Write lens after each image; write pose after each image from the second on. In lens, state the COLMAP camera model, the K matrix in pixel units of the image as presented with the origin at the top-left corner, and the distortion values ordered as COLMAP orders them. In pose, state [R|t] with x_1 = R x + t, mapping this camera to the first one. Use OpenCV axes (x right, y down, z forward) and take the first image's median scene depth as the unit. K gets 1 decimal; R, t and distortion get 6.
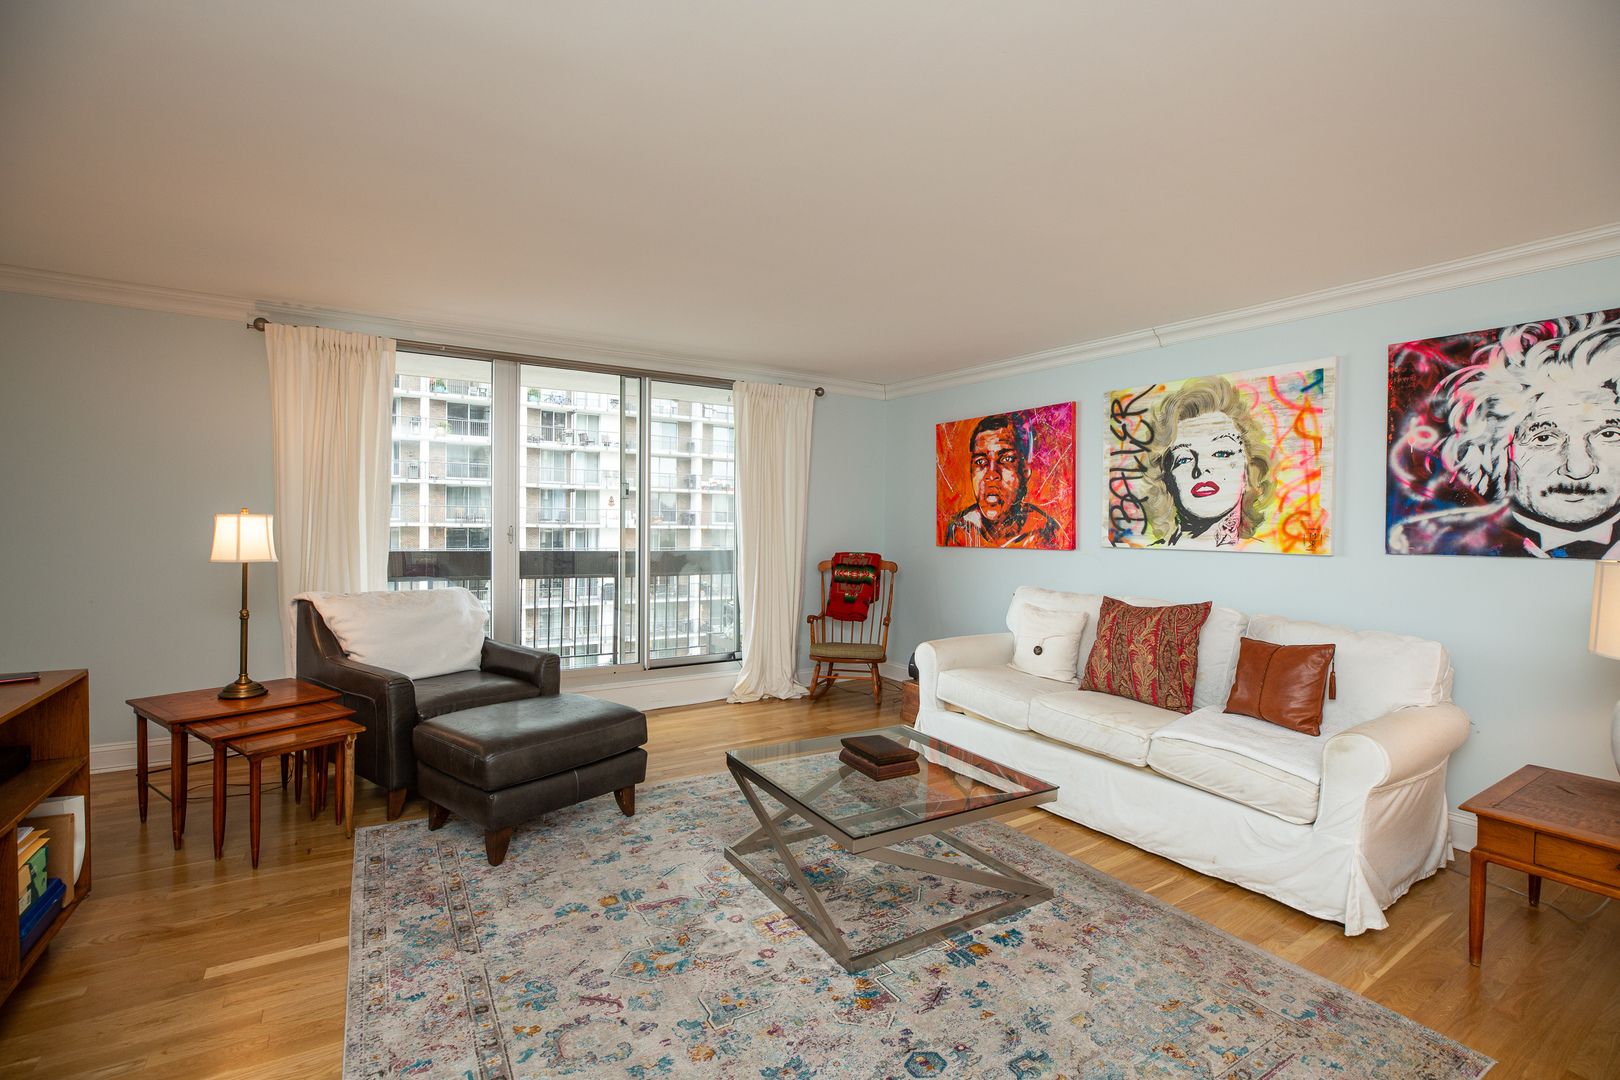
lens RADIAL K [[736.1, 0, 809.7], [0, 736.1, 539.0], [0, 0, 1]] dist [-0.046089, 0.013478]
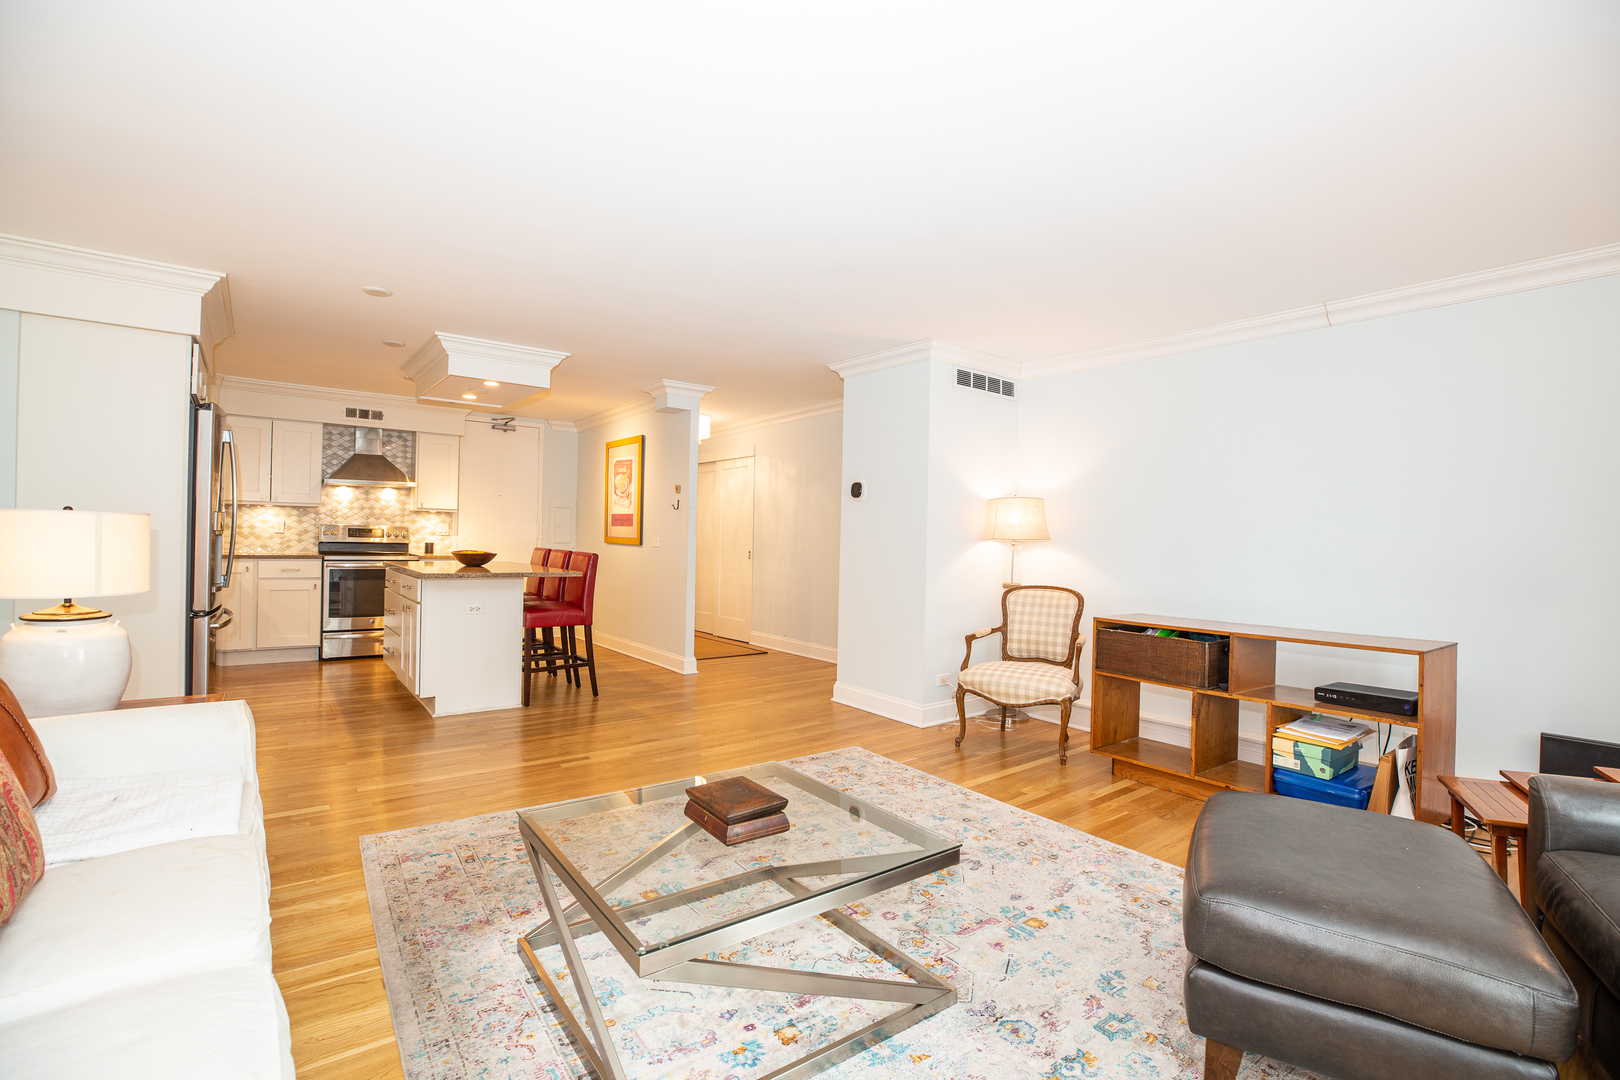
lens RADIAL K [[736.1, 0, 809.7], [0, 736.1, 539.0], [0, 0, 1]] dist [-0.046089, 0.013478]
pose [[-0.996125, -0.035343, -0.080530, 0.065692], [-0.037331, 0.999031, 0.023313, 0.004493], [0.079628, 0.026229, -0.996479, 1.294059]]
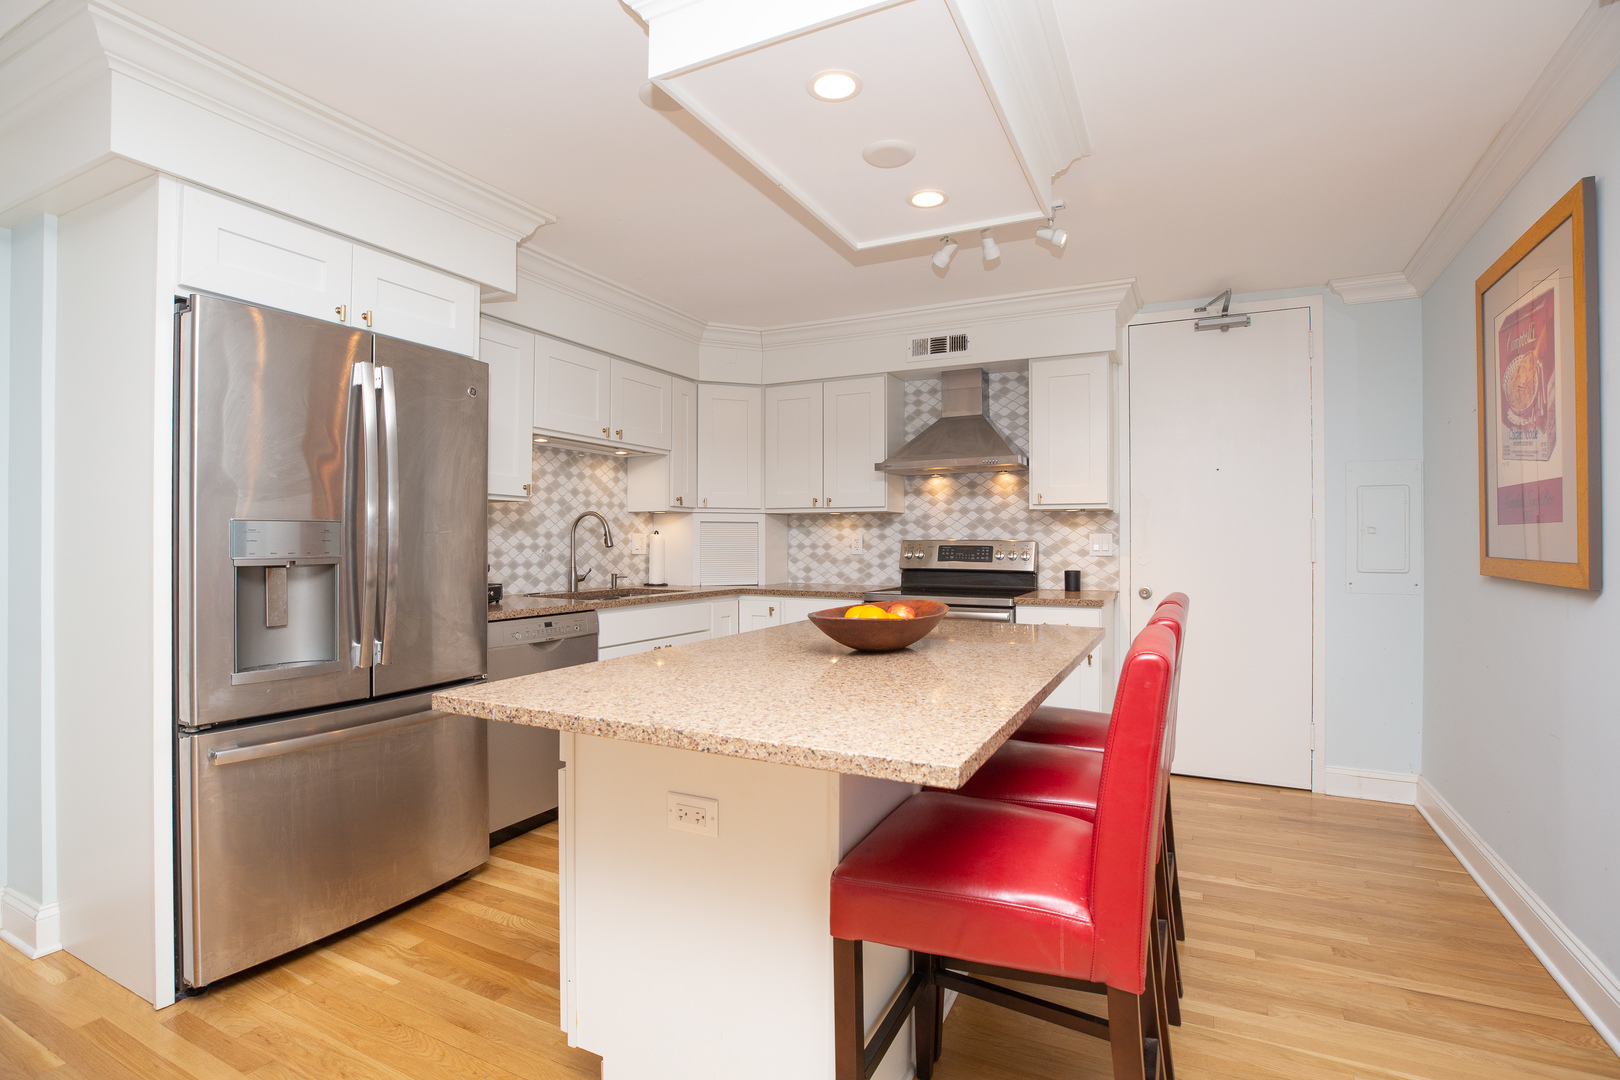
lens RADIAL K [[784.0, 0, 810.0], [0, 784.0, 540.0], [0, 0, 1]] dist [-0.047401, 0.014495]
pose [[-0.503131, -0.011905, 0.864128, 0.170659], [0.011220, 0.999731, 0.020306, 0.030018], [-0.864137, 0.019912, -0.502862, 0.081305]]
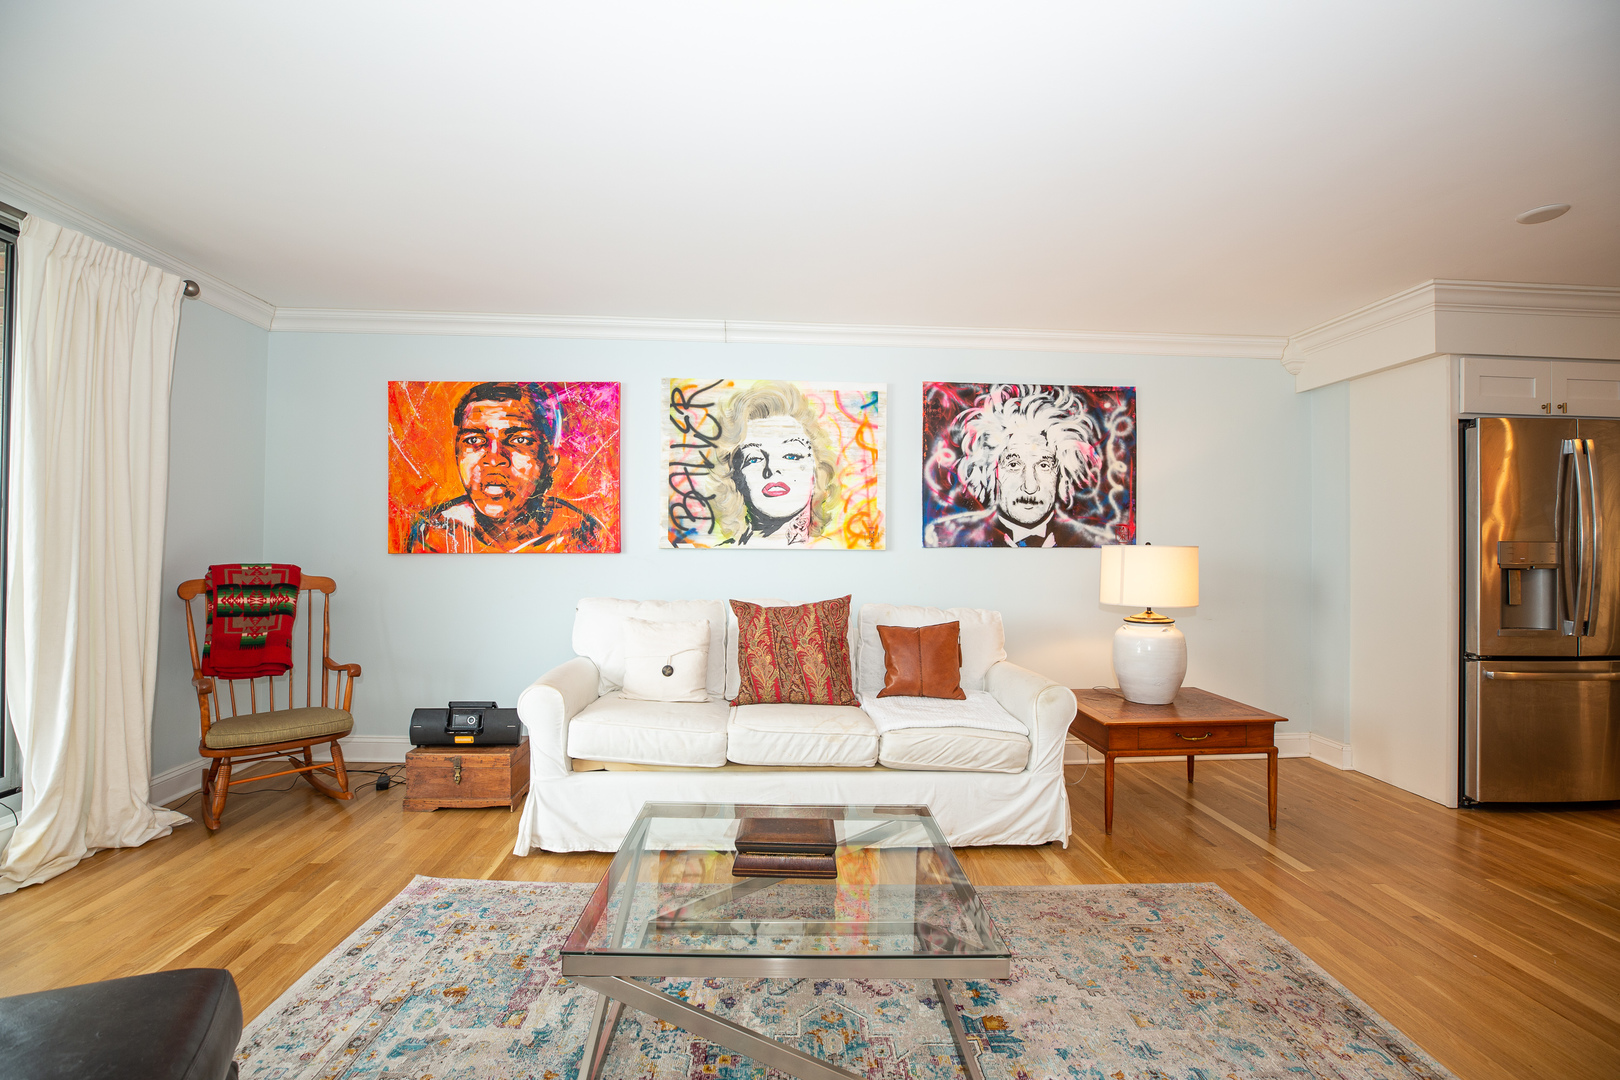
lens RADIAL K [[736.1, 0, 809.7], [0, 736.1, 539.0], [0, 0, 1]] dist [-0.046089, 0.013478]
pose [[0.492214, 0.002990, 0.870469, -0.361624], [0.015910, 0.999796, -0.012431, 0.016317], [-0.870329, 0.019967, 0.492066, 0.479760]]
